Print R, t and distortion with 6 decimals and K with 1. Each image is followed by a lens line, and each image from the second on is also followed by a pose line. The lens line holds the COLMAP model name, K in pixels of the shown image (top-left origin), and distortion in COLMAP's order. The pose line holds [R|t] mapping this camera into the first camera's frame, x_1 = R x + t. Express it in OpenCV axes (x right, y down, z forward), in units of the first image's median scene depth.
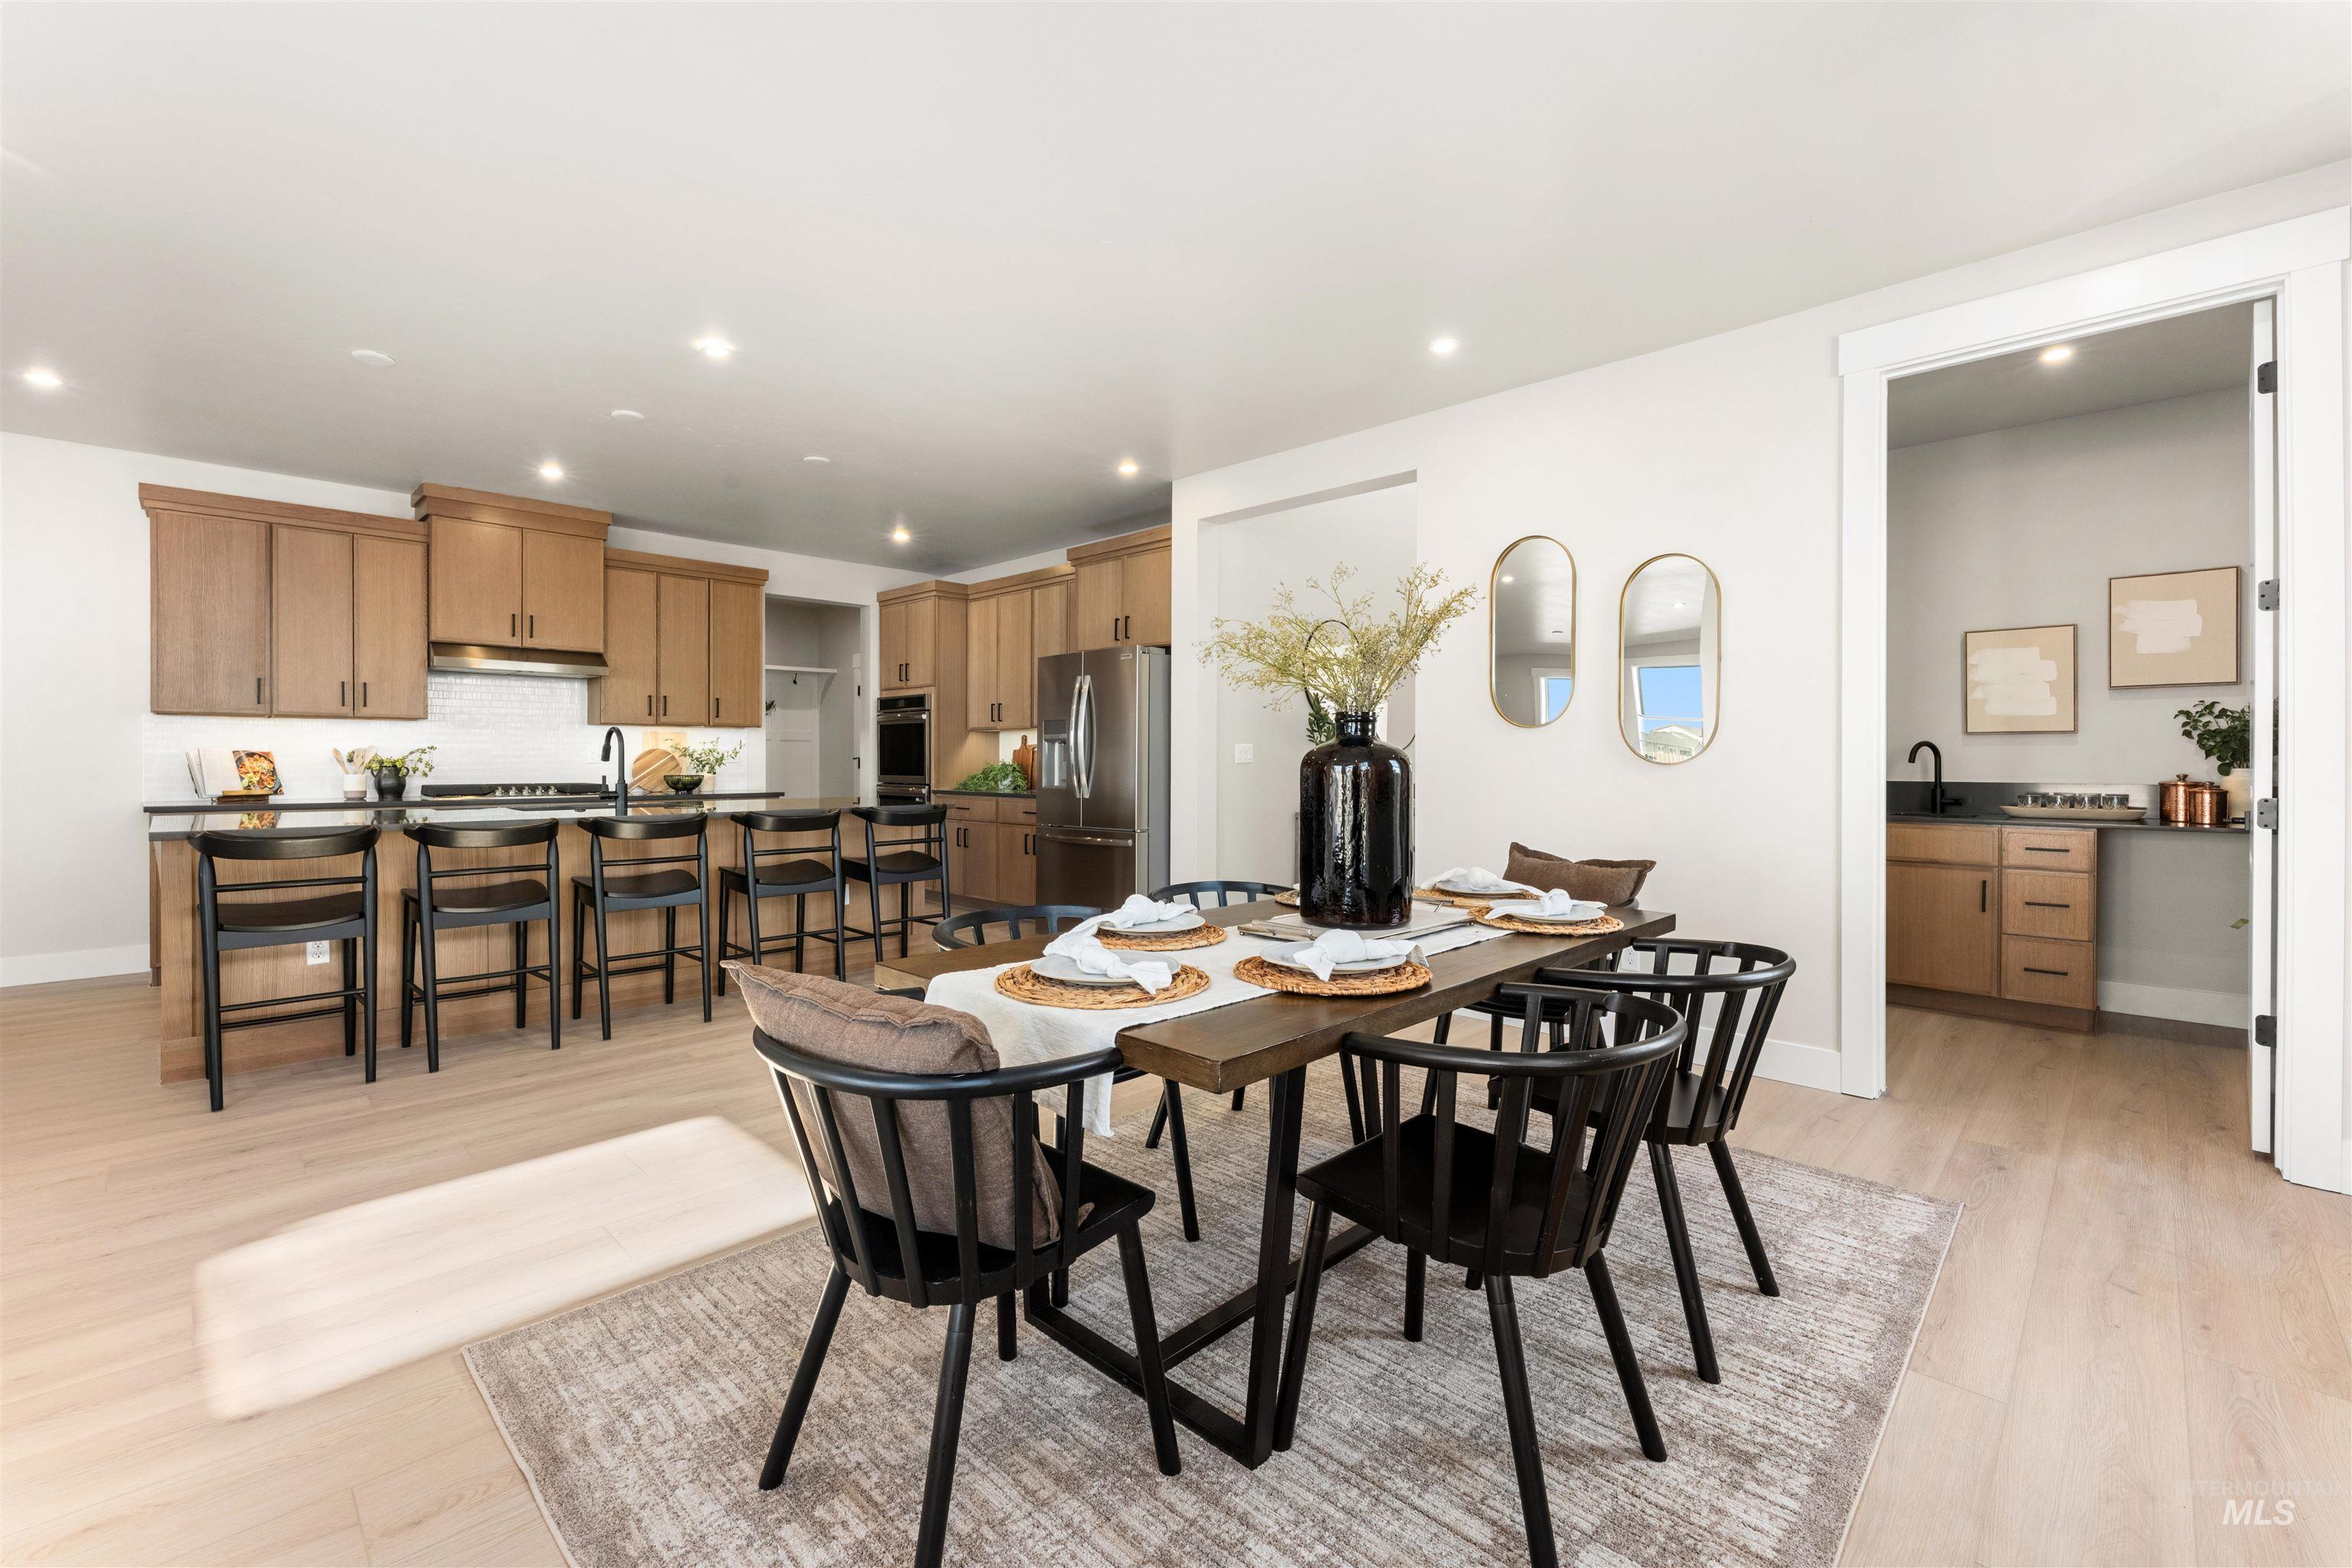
lens RADIAL K [[998.0, 0, 1185.8], [0, 998.0, 767.9], [0, 0, 1]] dist [0.002632, 0.000261]
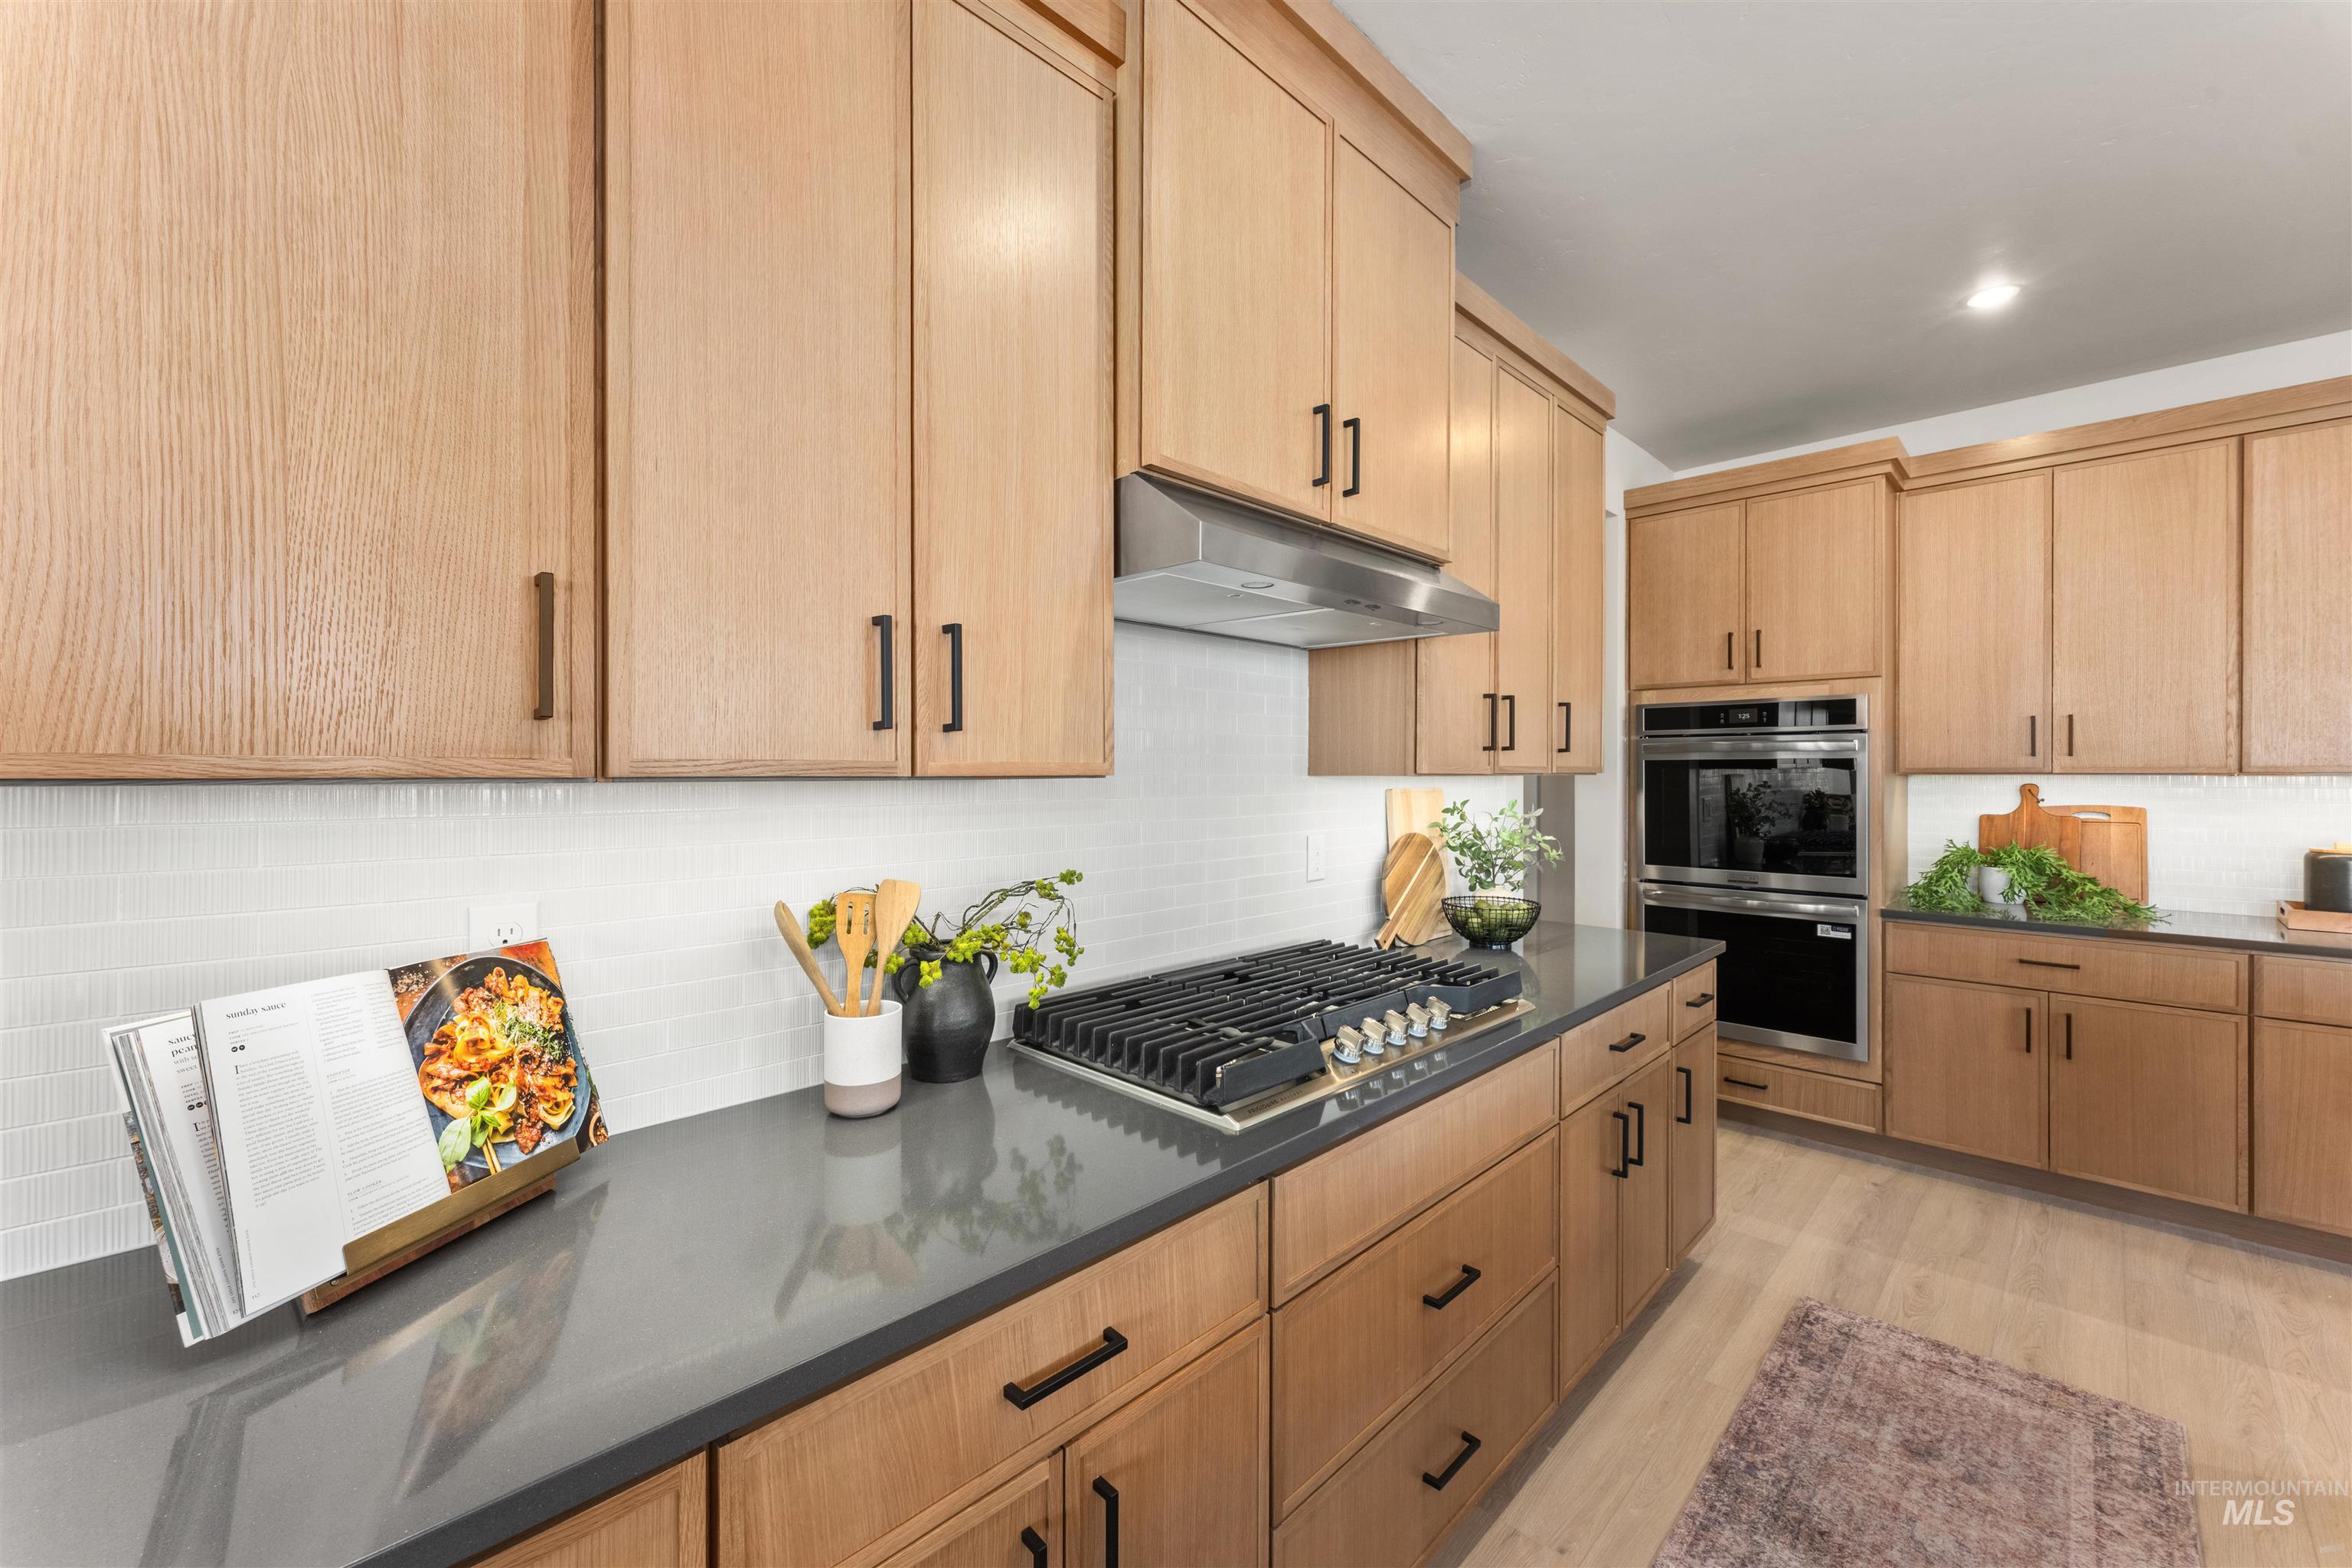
lens RADIAL K [[920.0, 0, 1175.2], [0, 920.0, 776.8], [0, 0, 1]] dist [-0.003358, -0.000300]
pose [[0.999908, -0.002627, -0.013331, -0.774030], [0.002589, 0.999993, -0.002852, -0.051275], [0.013338, 0.002817, 0.999907, 0.799669]]
